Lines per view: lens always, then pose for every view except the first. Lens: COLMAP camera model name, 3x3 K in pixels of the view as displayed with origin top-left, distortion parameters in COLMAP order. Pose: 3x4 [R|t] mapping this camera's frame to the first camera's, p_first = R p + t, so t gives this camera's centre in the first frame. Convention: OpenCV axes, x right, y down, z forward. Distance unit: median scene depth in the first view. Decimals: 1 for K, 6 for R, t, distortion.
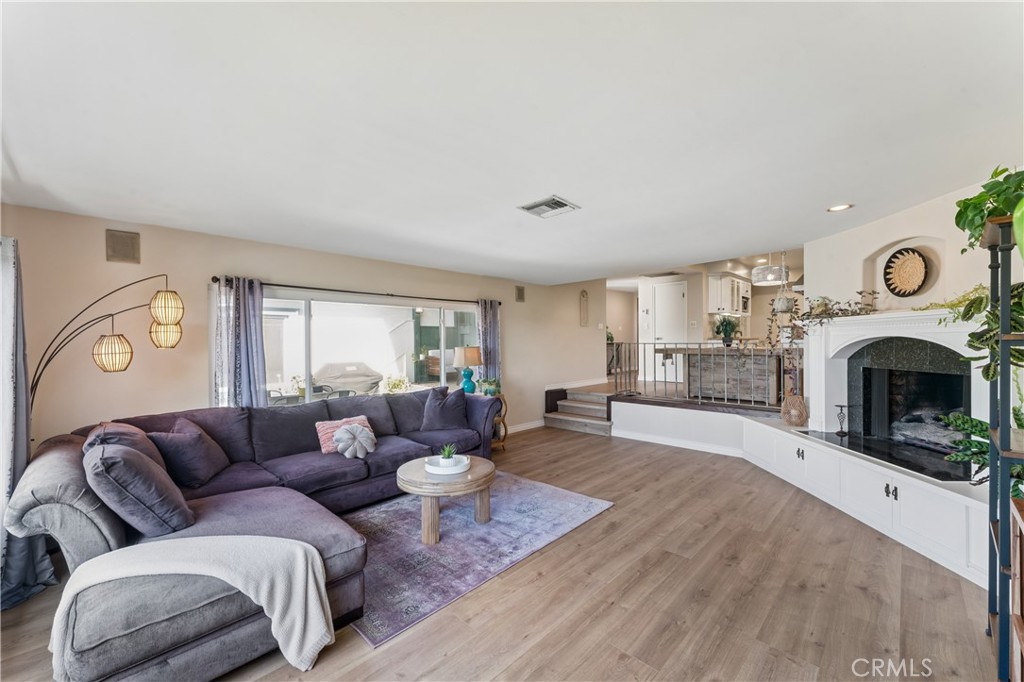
lens RADIAL K [[408.5, 0, 510.4], [0, 408.5, 346.0], [0, 0, 1]] dist [-0.000038, -0.000006]
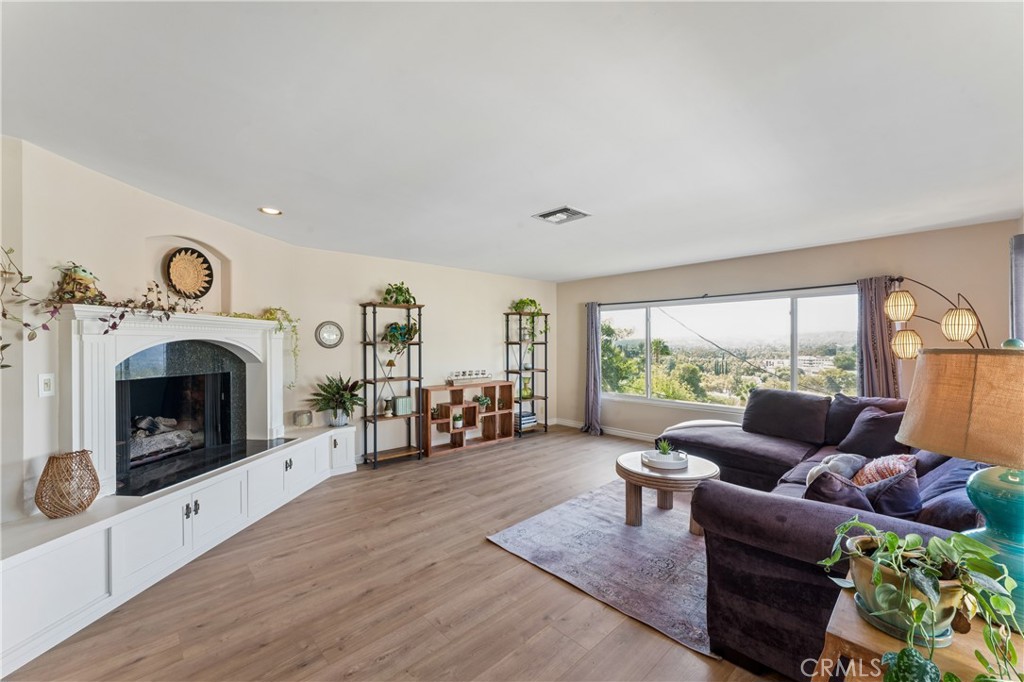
lens RADIAL K [[405.1, 0, 508.4], [0, 405.1, 345.0], [0, 0, 1]] dist [-0.001396, -0.000103]
pose [[-0.998839, 0.012932, 0.046404, 0.188003], [0.013491, 0.999840, 0.011751, -0.013581], [-0.046245, 0.012364, -0.998854, 2.066651]]
